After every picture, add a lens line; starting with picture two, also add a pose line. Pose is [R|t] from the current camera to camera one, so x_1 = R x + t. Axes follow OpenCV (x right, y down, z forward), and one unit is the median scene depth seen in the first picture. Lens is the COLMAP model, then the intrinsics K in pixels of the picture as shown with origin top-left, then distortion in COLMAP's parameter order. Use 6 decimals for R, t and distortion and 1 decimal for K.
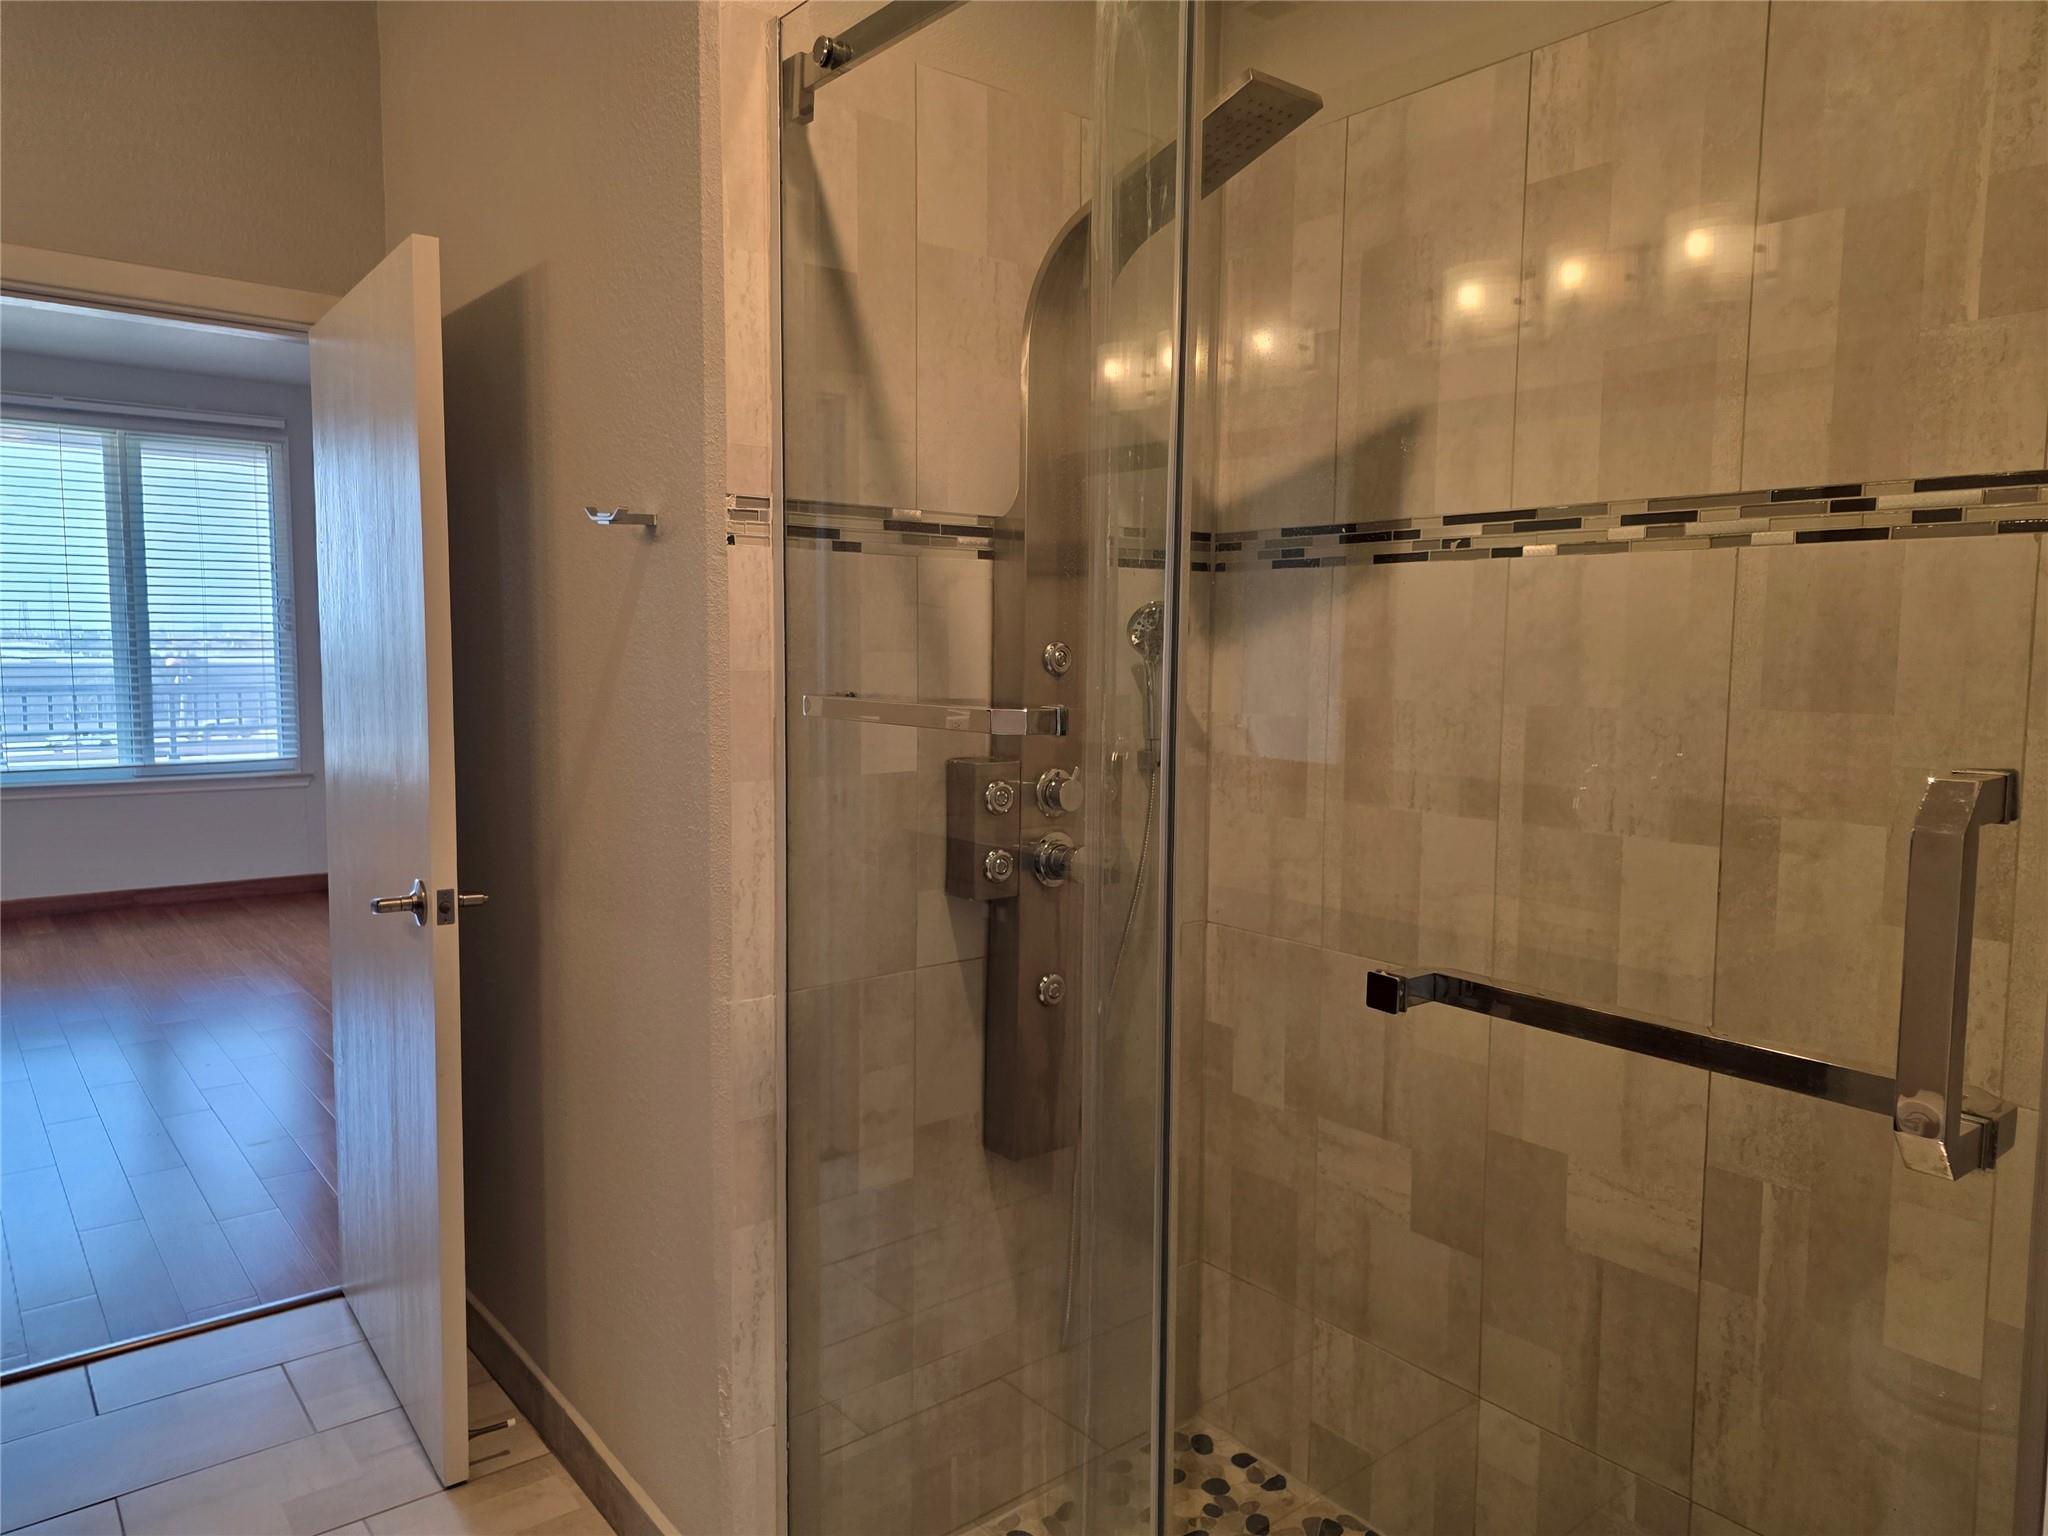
lens RADIAL K [[1358.4, 0, 1032.9], [0, 1358.4, 754.0], [0, 0, 1]] dist [0.058805, -0.057782]
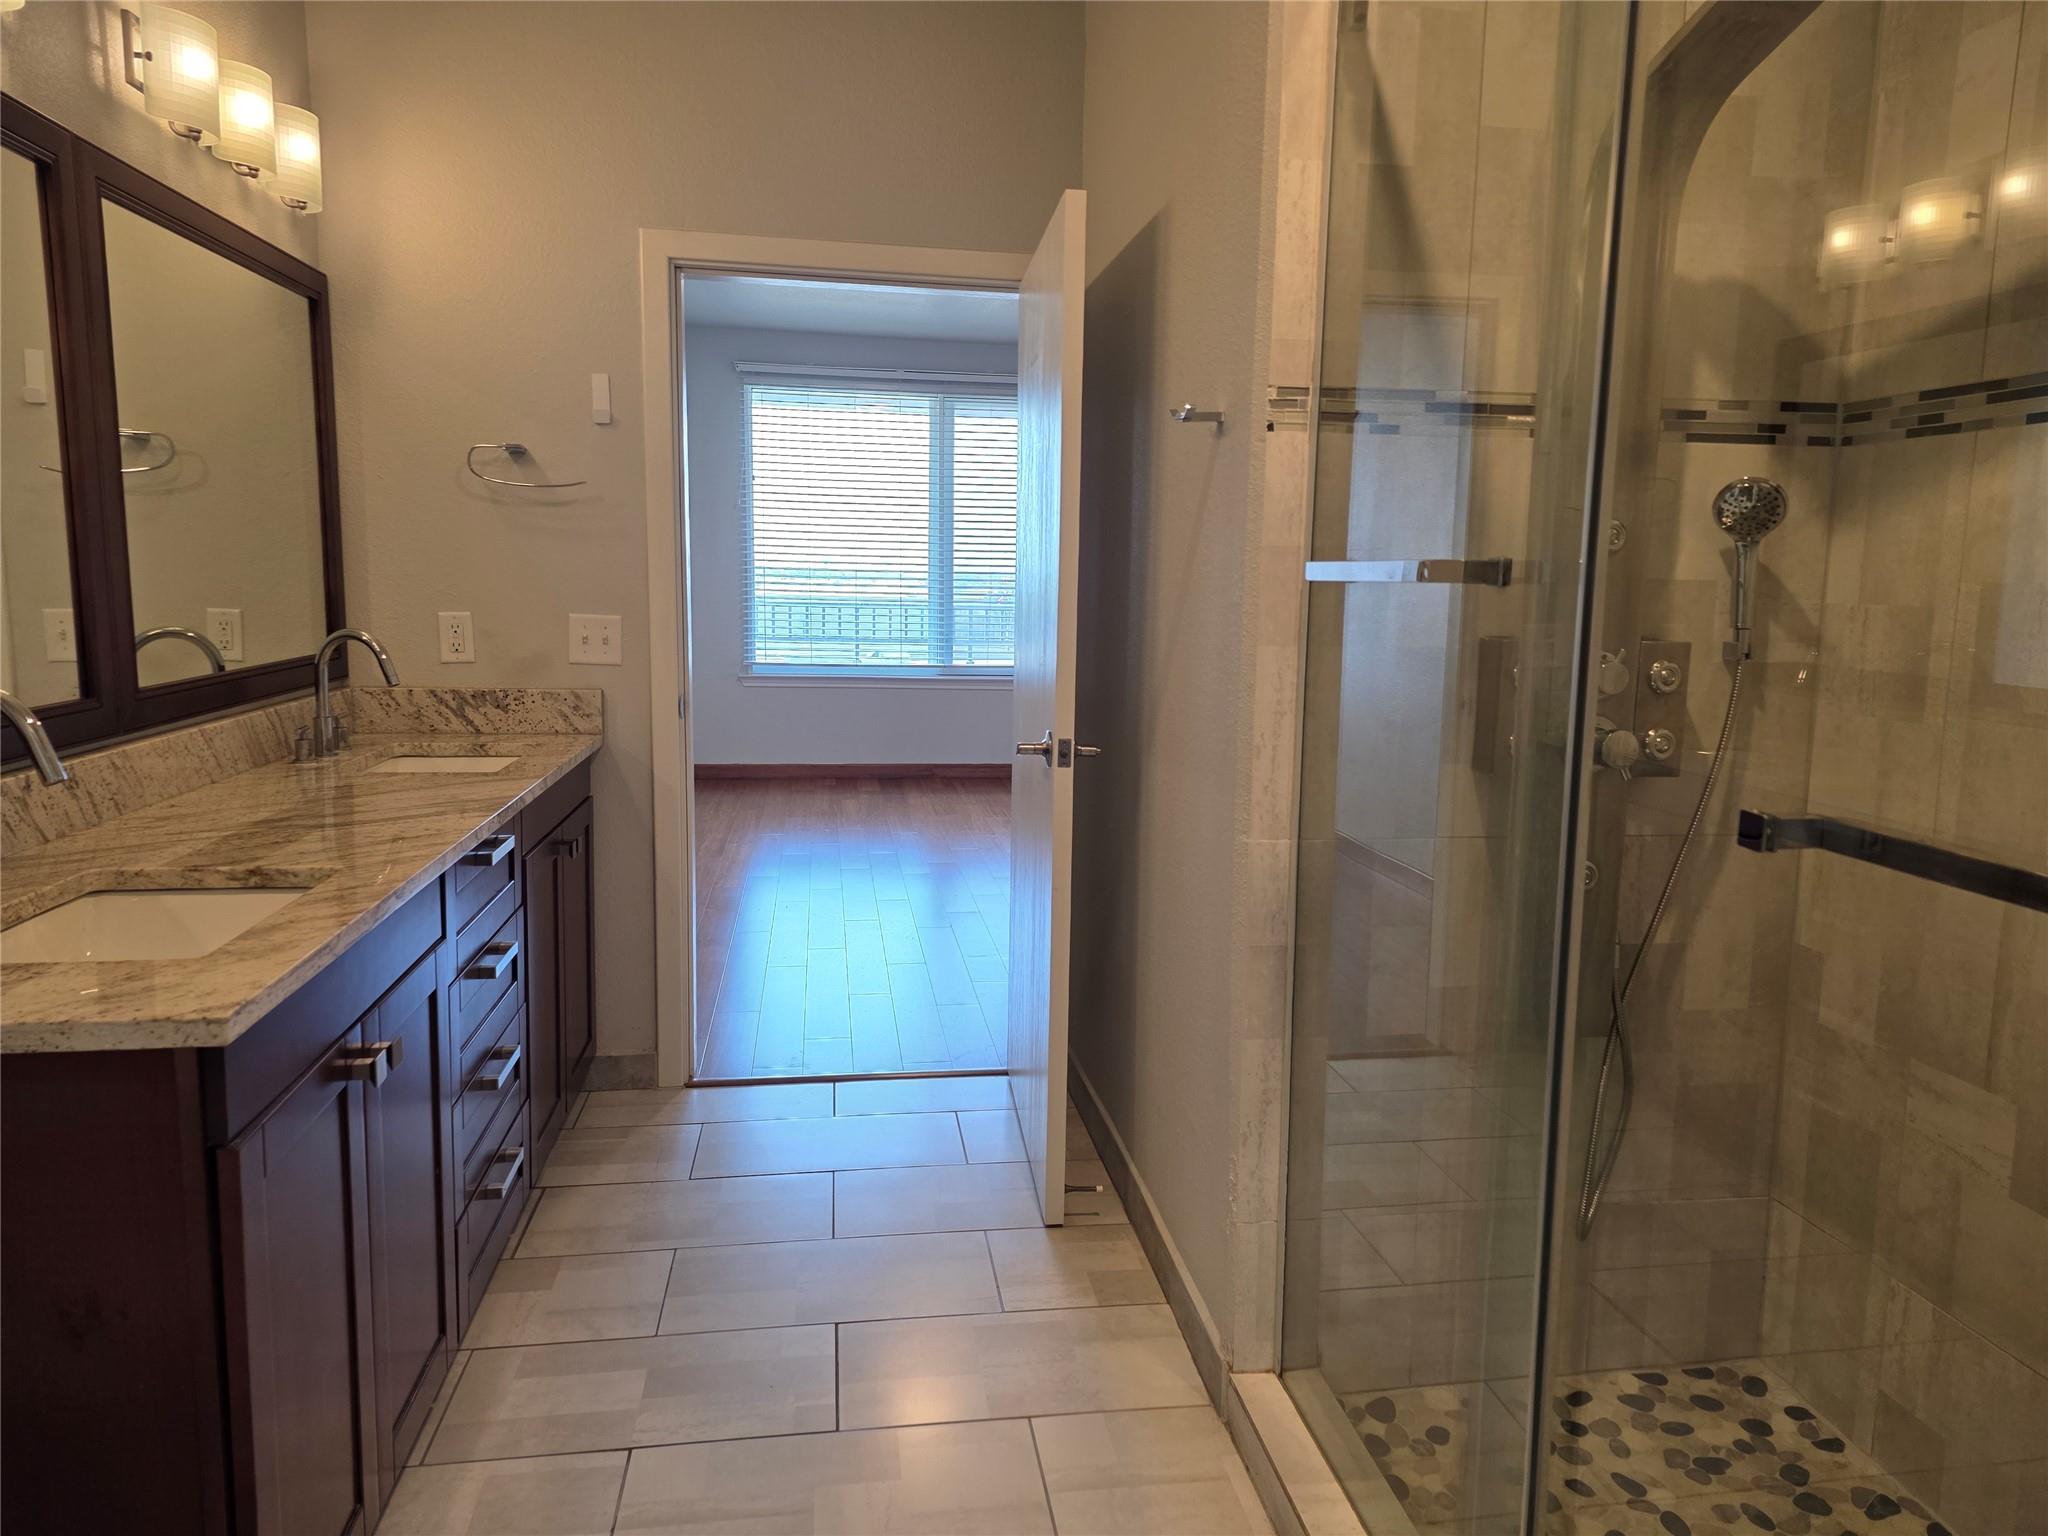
lens RADIAL K [[1358.4, 0, 1057.2], [0, 1358.4, 740.0], [0, 0, 1]] dist [0.058805, -0.057782]
pose [[0.867903, 0.062904, -0.492735, 0.156244], [-0.046670, 0.997888, 0.045189, 0.045274], [0.494536, -0.016224, 0.869006, -0.047396]]
